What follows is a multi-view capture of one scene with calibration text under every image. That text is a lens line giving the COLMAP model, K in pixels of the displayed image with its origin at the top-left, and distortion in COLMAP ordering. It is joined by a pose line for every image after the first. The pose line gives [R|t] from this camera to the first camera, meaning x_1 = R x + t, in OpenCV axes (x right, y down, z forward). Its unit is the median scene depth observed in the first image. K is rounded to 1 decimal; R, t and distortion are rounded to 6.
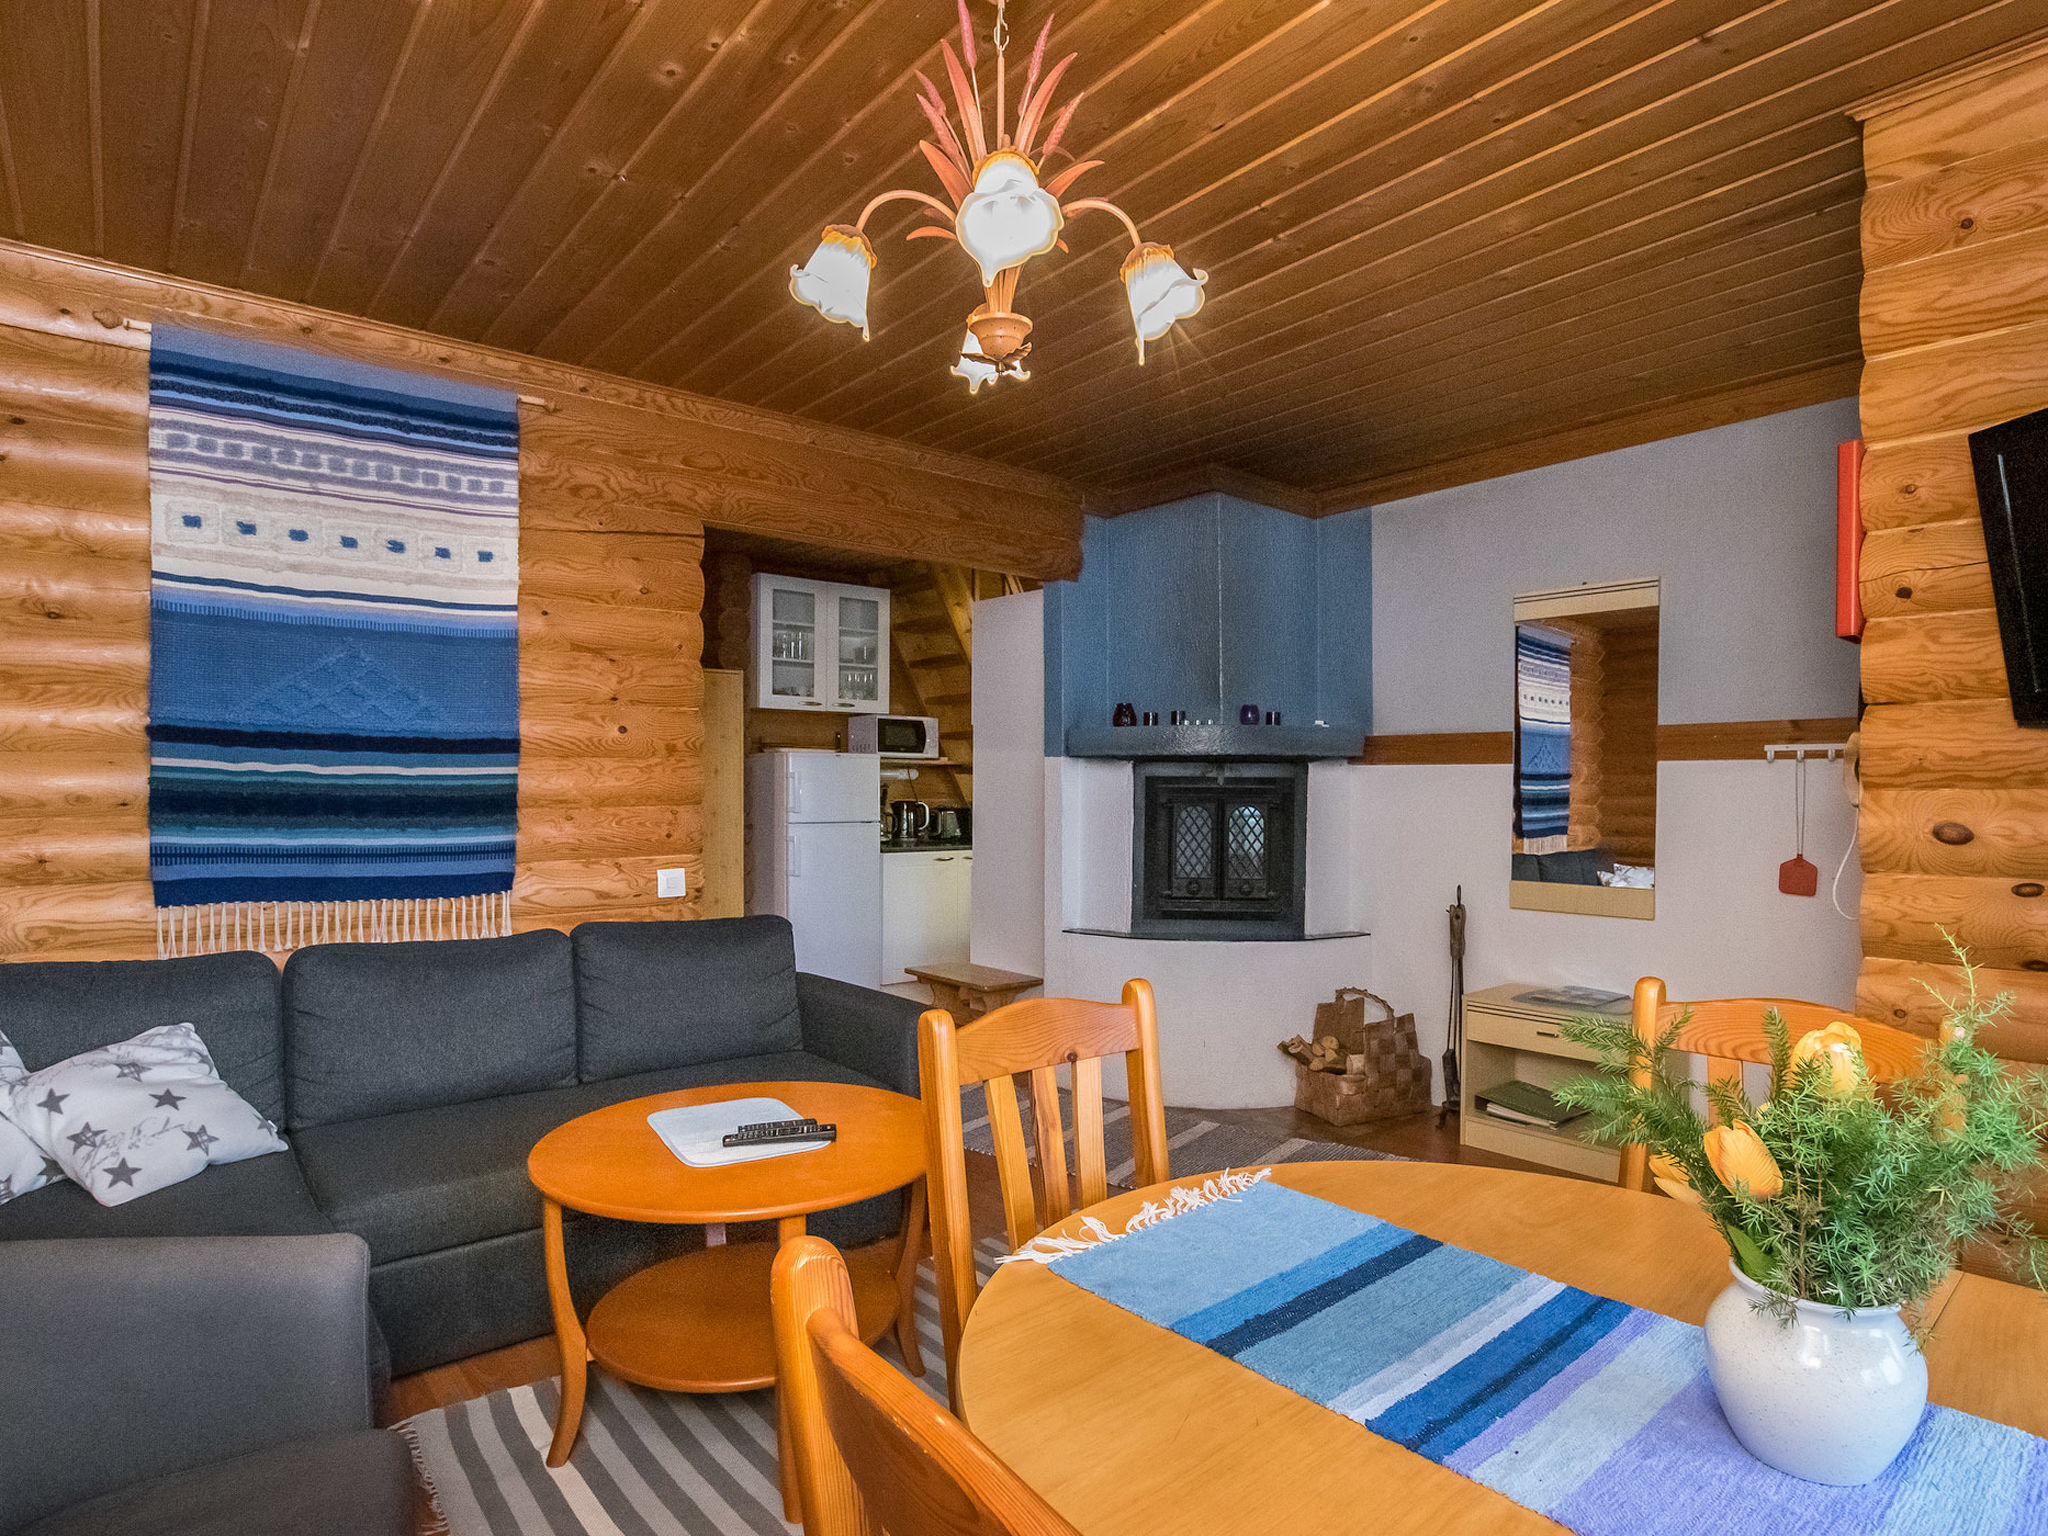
lens RADIAL K [[1099.2, 0, 1024.0], [0, 1099.2, 768.0], [0, 0, 1]] dist [0.000737, 0.000063]
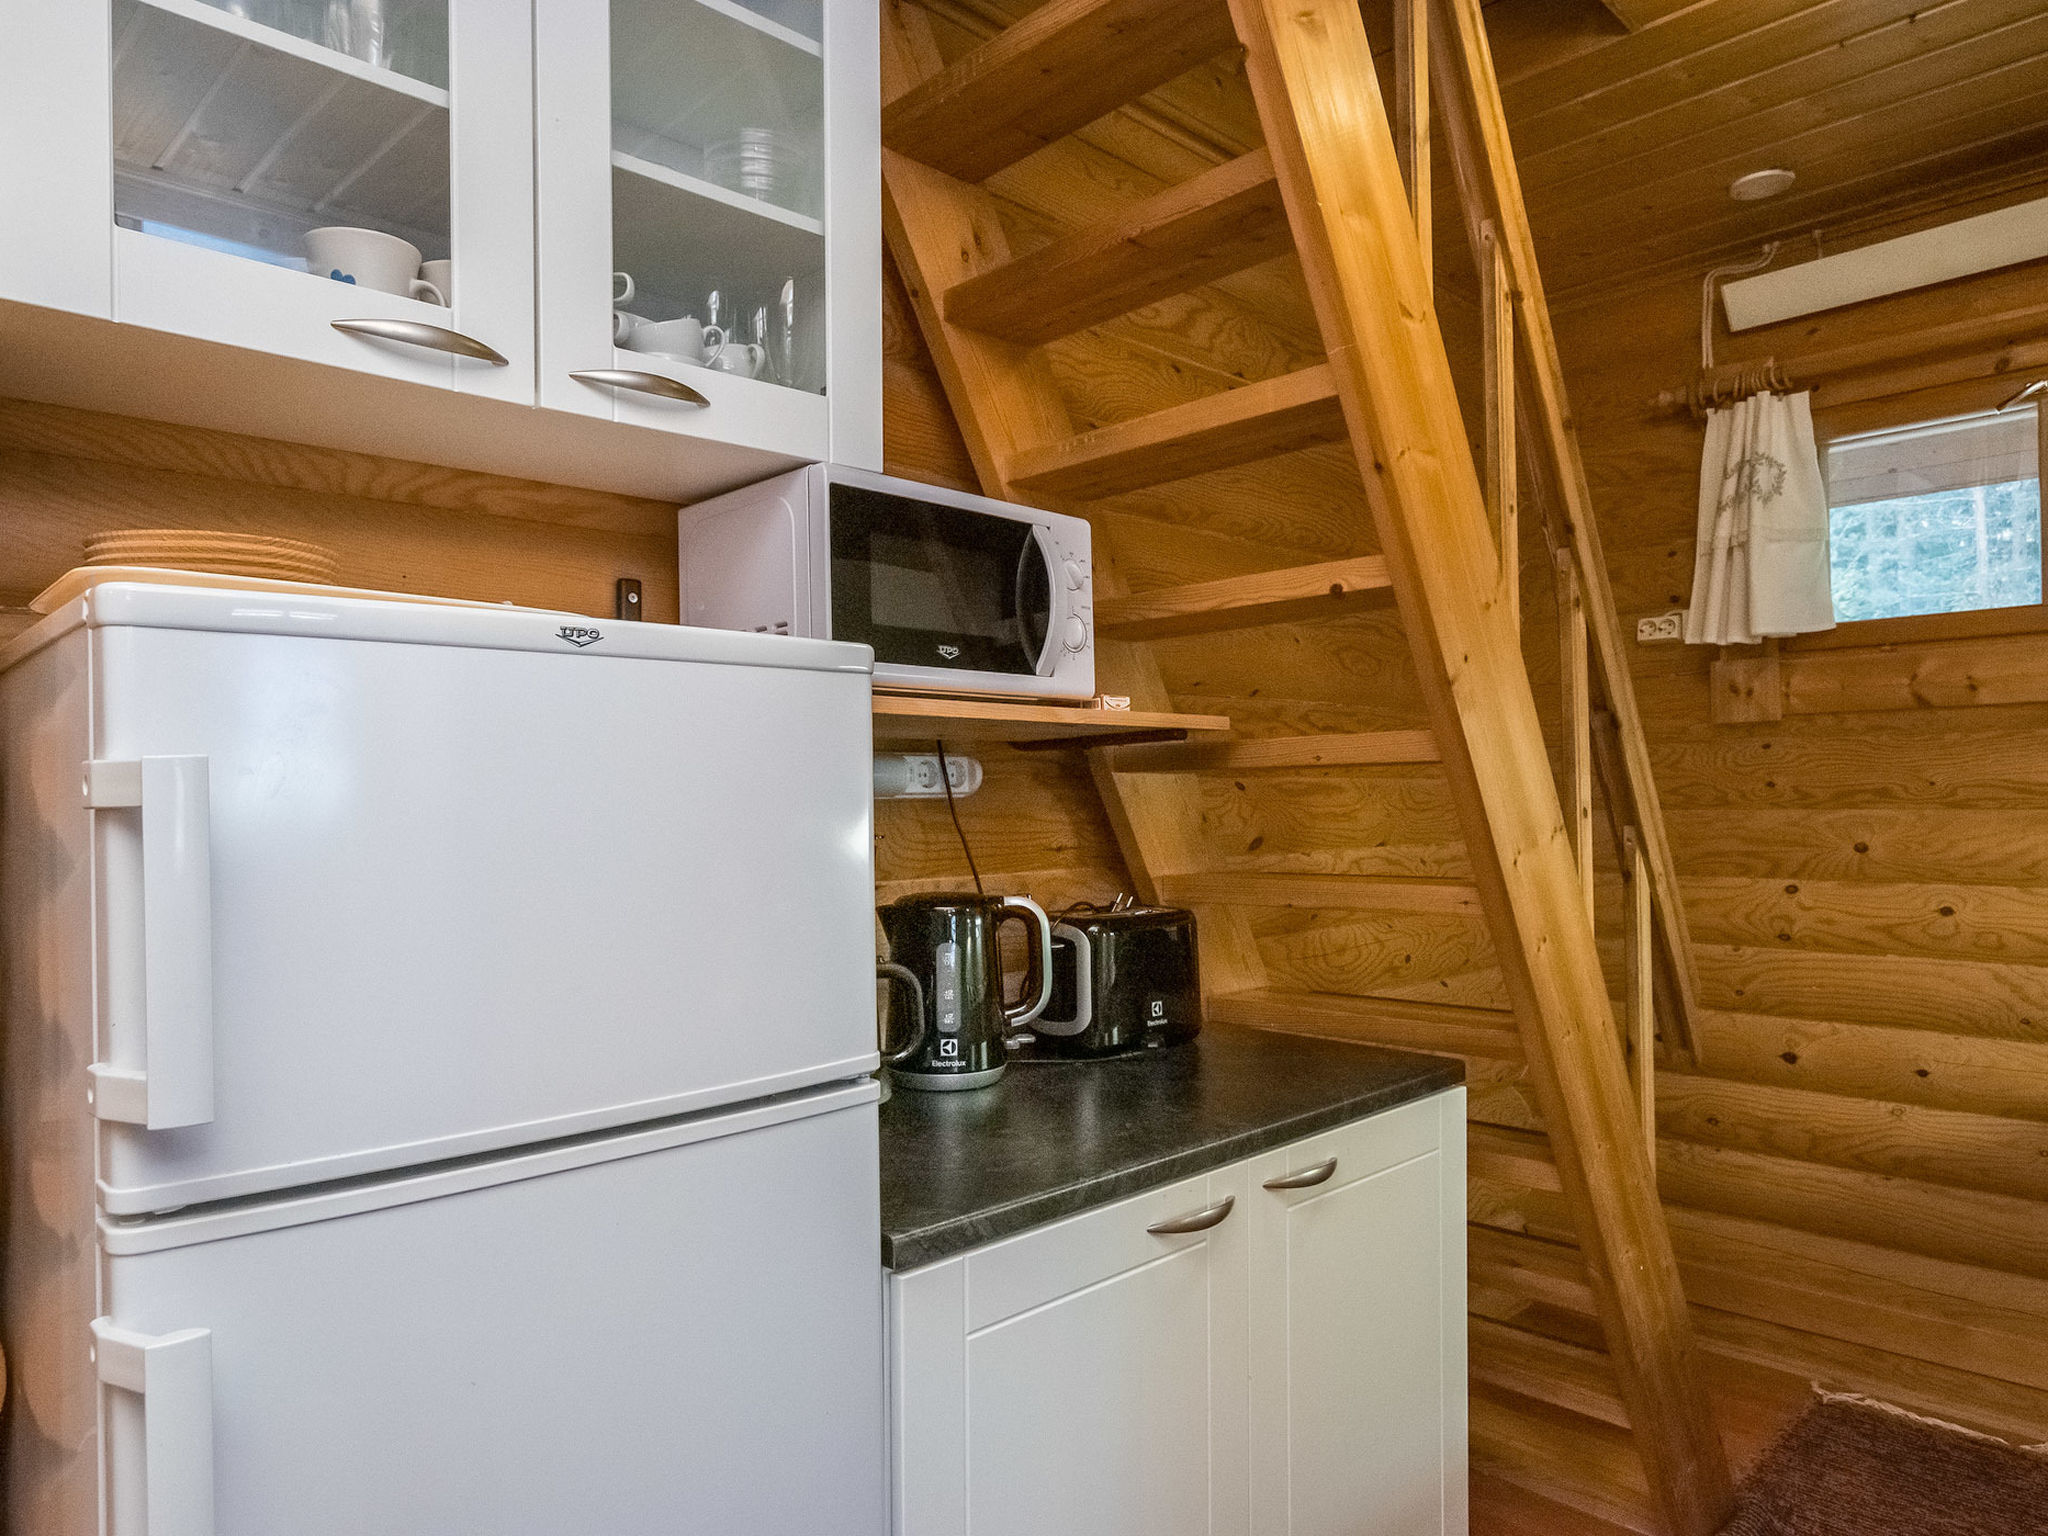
lens RADIAL K [[1329.9, 0, 1024.0], [0, 1329.9, 768.0], [0, 0, 1]] dist [-0.000601, -0.000163]
pose [[0.997041, -0.006462, 0.076596, -0.116110], [0.006846, 0.999965, -0.004759, 0.005489], [-0.076563, 0.005270, 0.997051, 0.758827]]
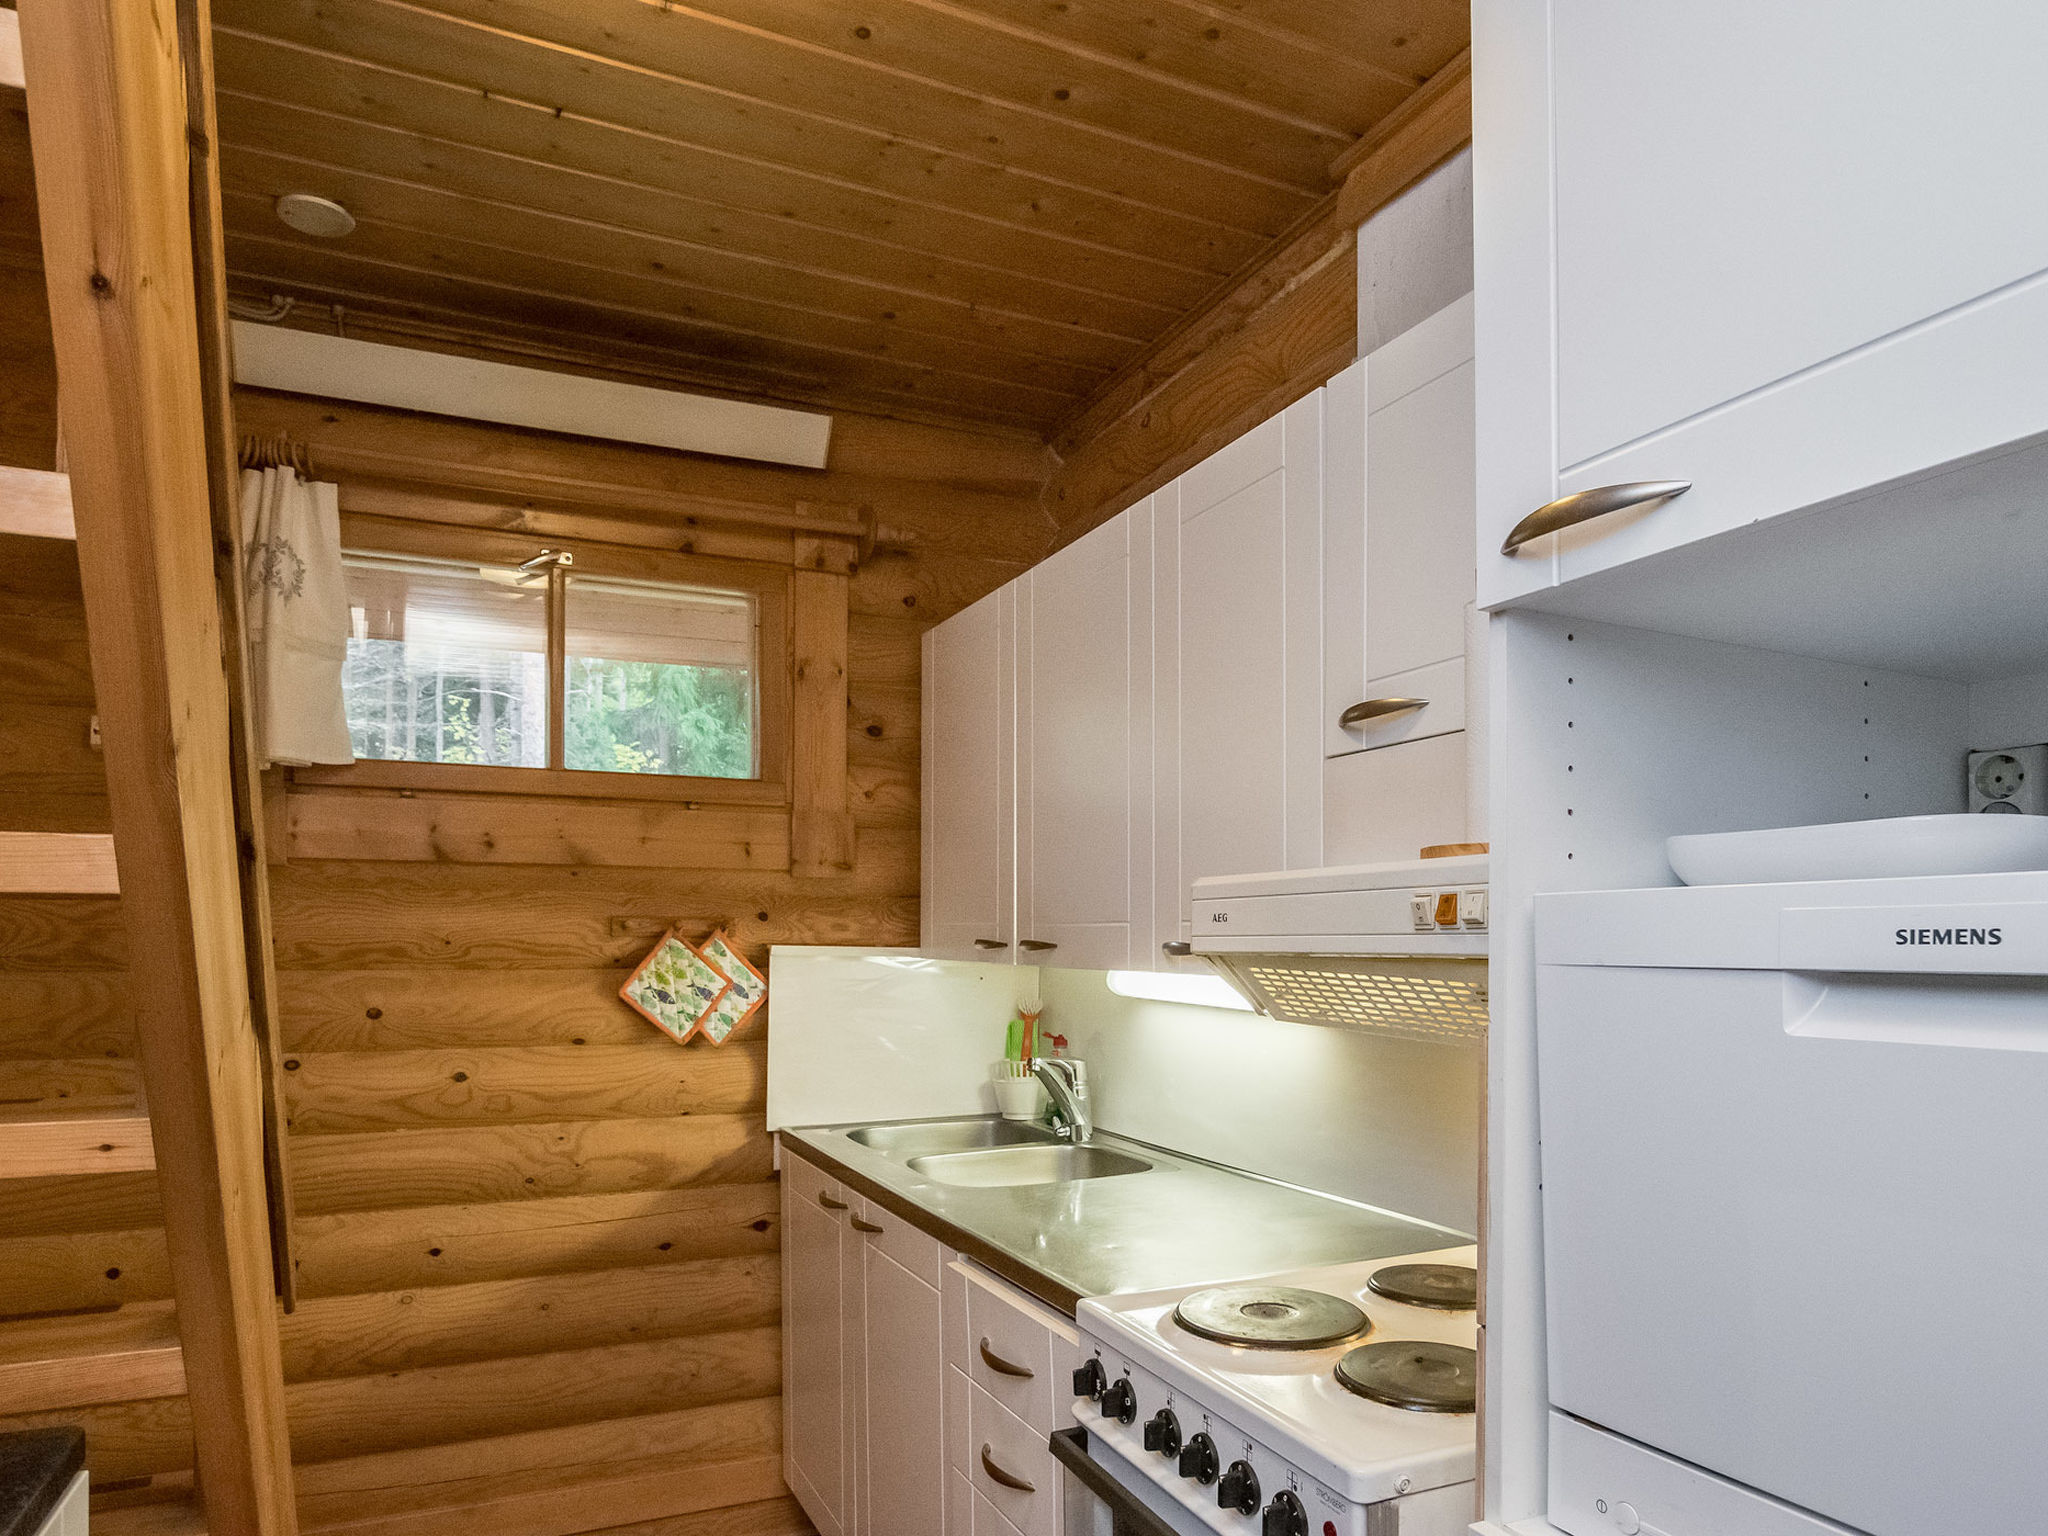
lens RADIAL K [[1278.2, 0, 1023.7], [0, 1278.2, 941.6], [0, 0, 1]] dist [-0.015828, 0.000621]
pose [[0.259333, 0.007112, 0.965762, -0.122140], [-0.019068, 0.999816, -0.002243, 0.008481], [-0.965600, -0.017833, 0.259420, 0.949822]]
